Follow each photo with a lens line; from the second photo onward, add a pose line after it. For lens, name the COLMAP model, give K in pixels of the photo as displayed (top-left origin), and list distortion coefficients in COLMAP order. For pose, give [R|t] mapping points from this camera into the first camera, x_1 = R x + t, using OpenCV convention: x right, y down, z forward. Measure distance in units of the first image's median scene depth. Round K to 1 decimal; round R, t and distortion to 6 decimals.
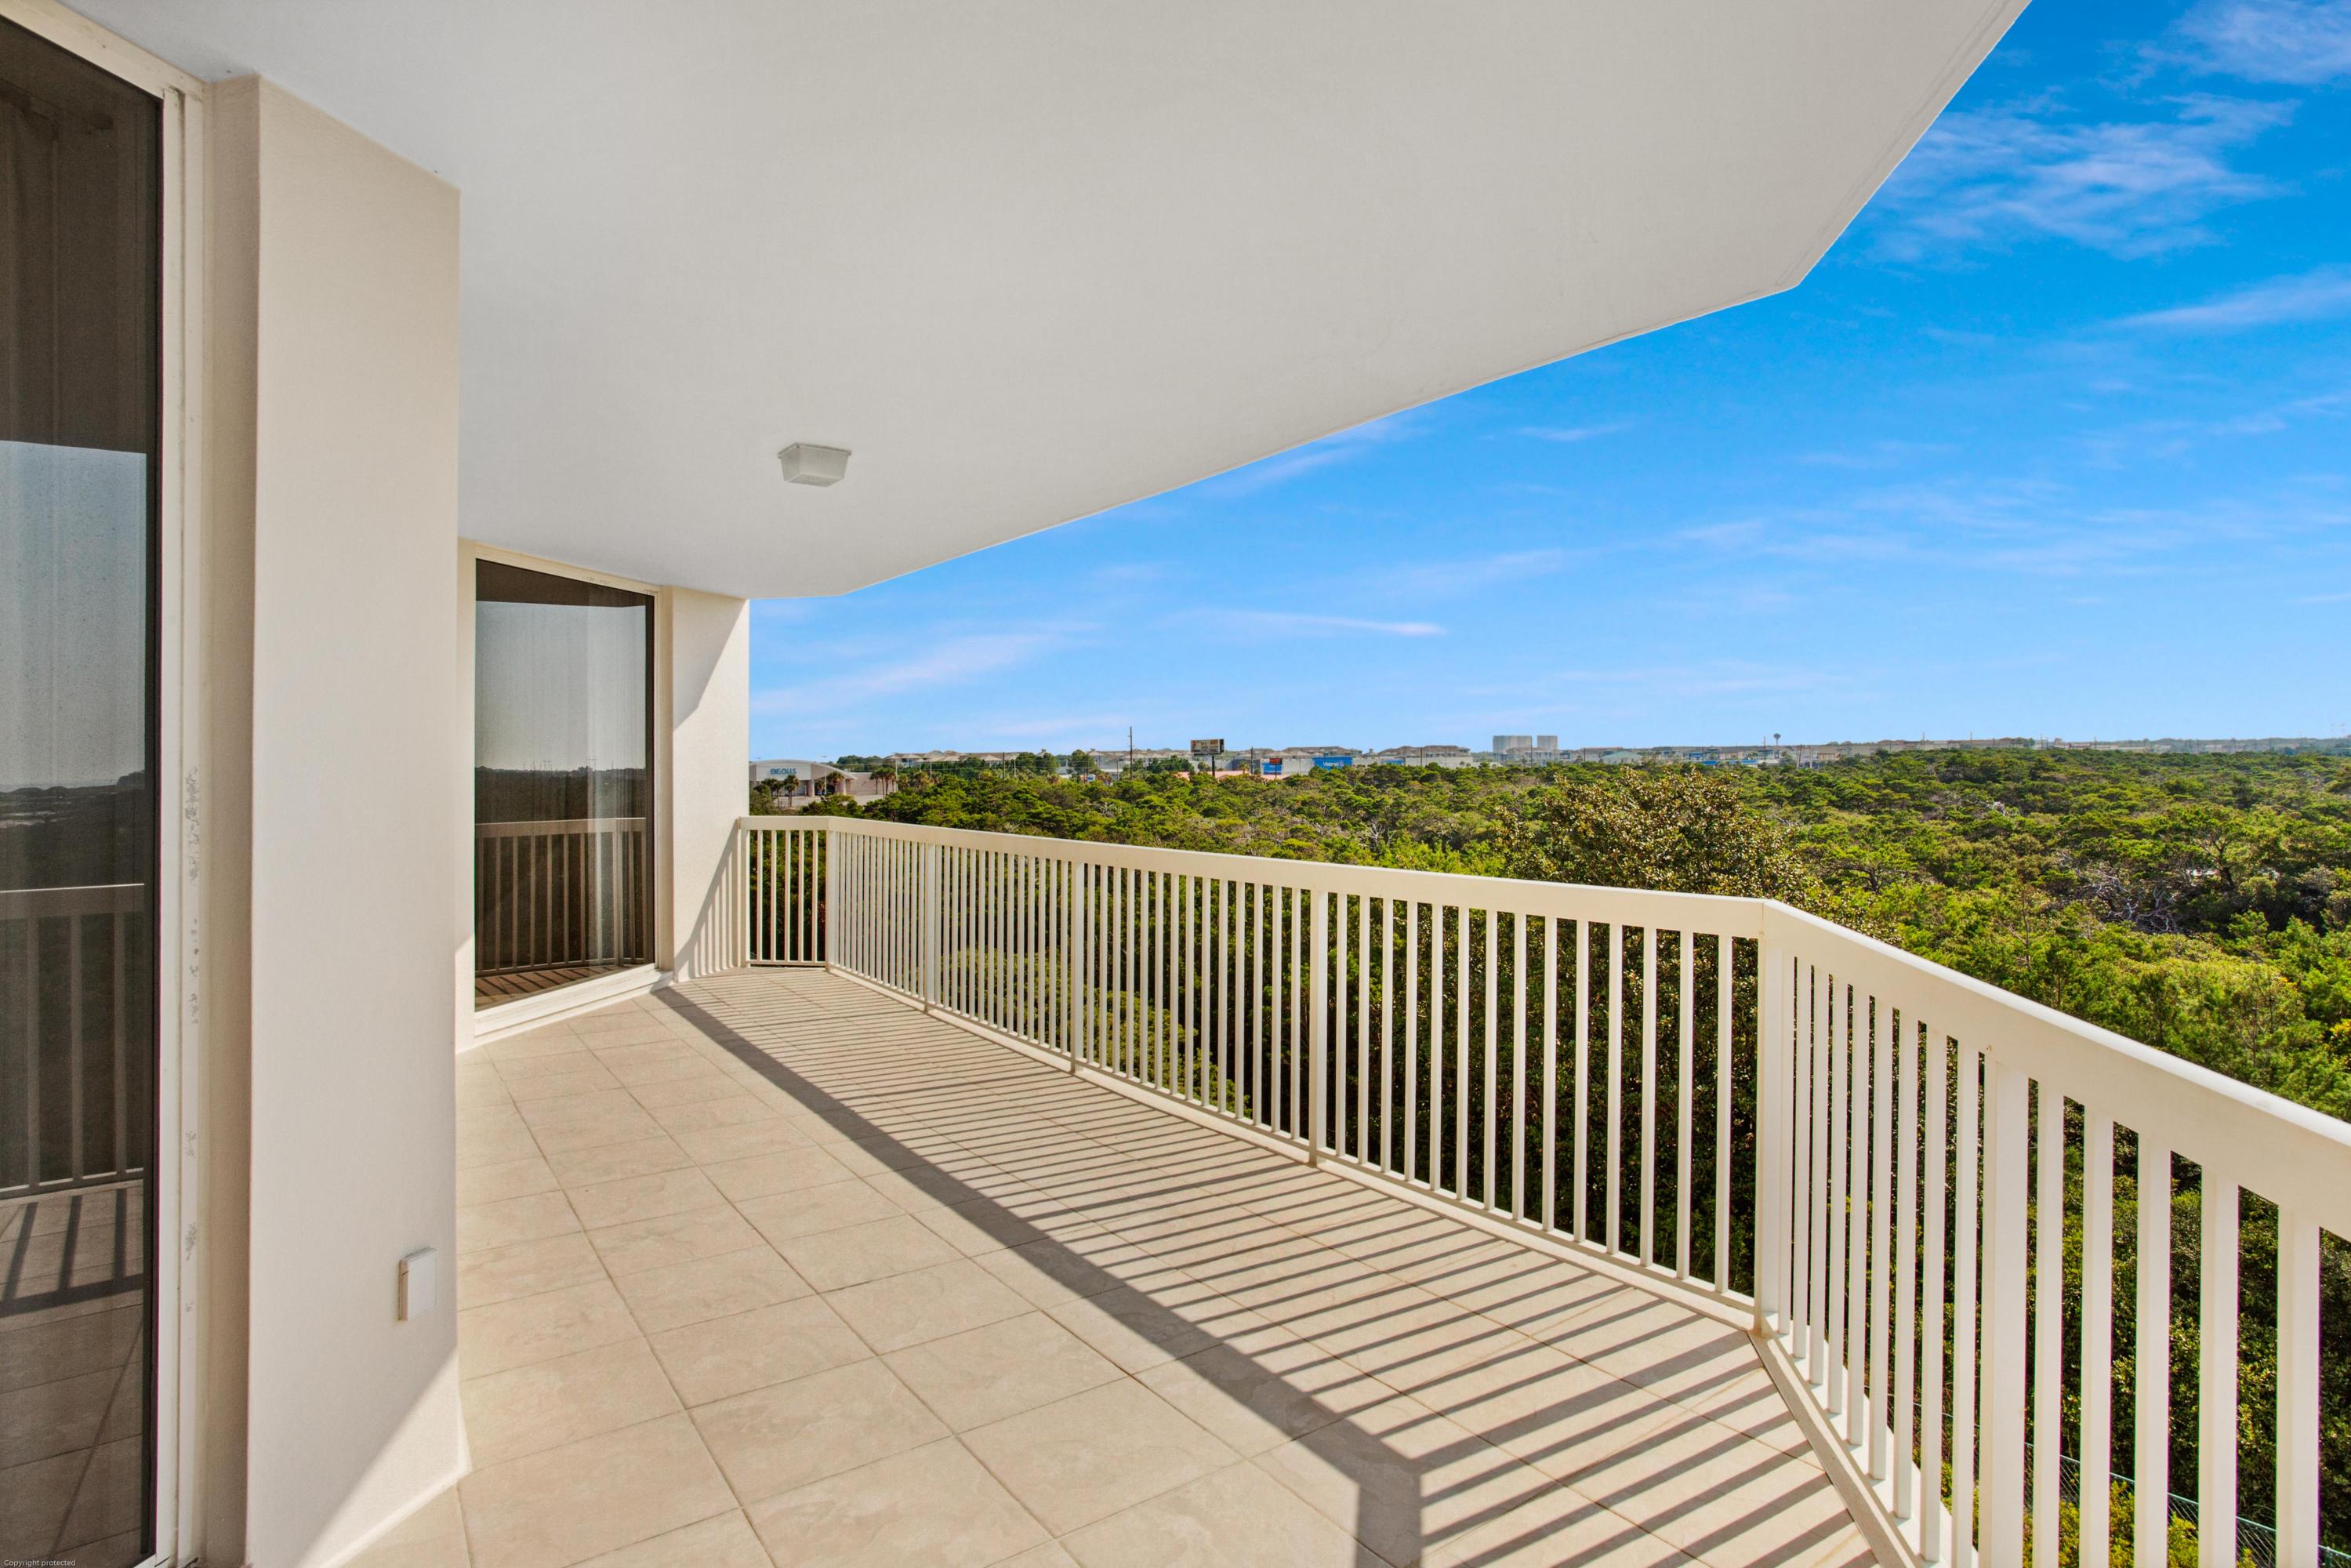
lens RADIAL K [[1168.4, 0, 1251.3], [0, 1168.4, 777.8], [0, 0, 1]] dist [-0.001811, -0.000172]
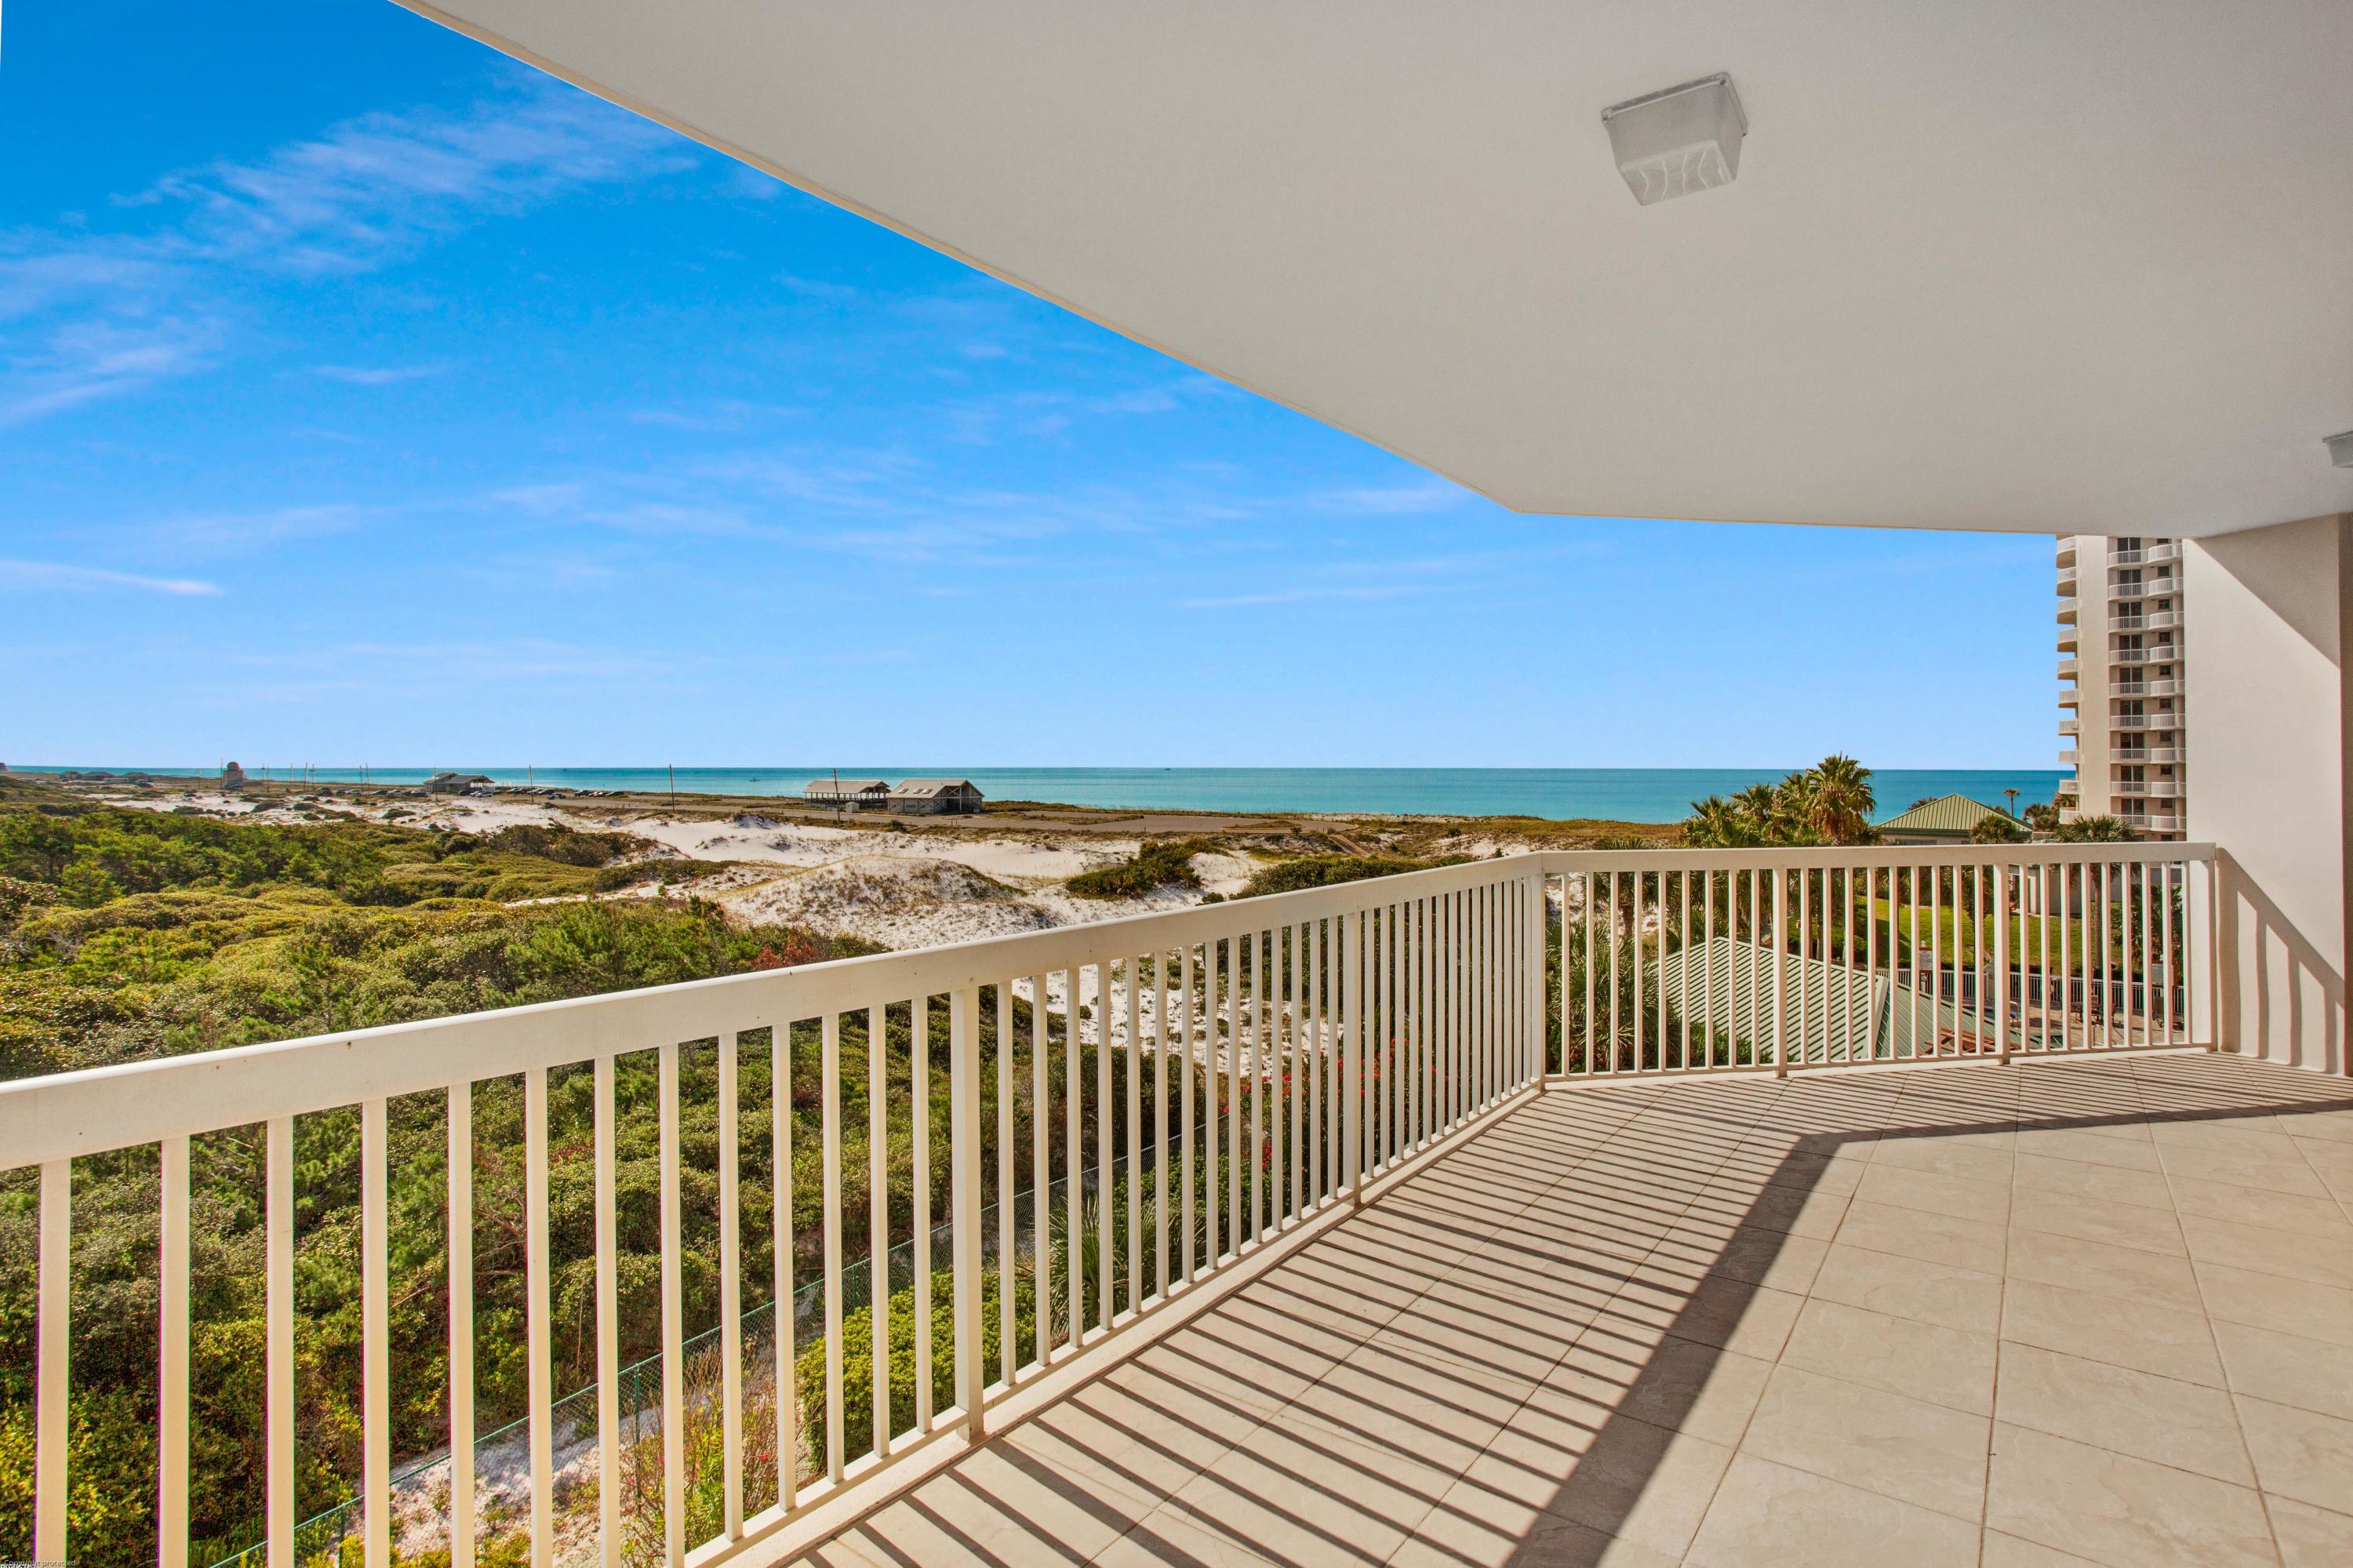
lens RADIAL K [[1169.4, 0, 1252.3], [0, 1169.4, 777.8], [0, 0, 1]] dist [-0.001811, -0.000172]
pose [[-0.285983, 0.002887, 0.958230, -0.963546], [0.008033, 0.999968, -0.000616, 0.000549], [-0.958201, 0.007521, -0.285997, 1.624211]]
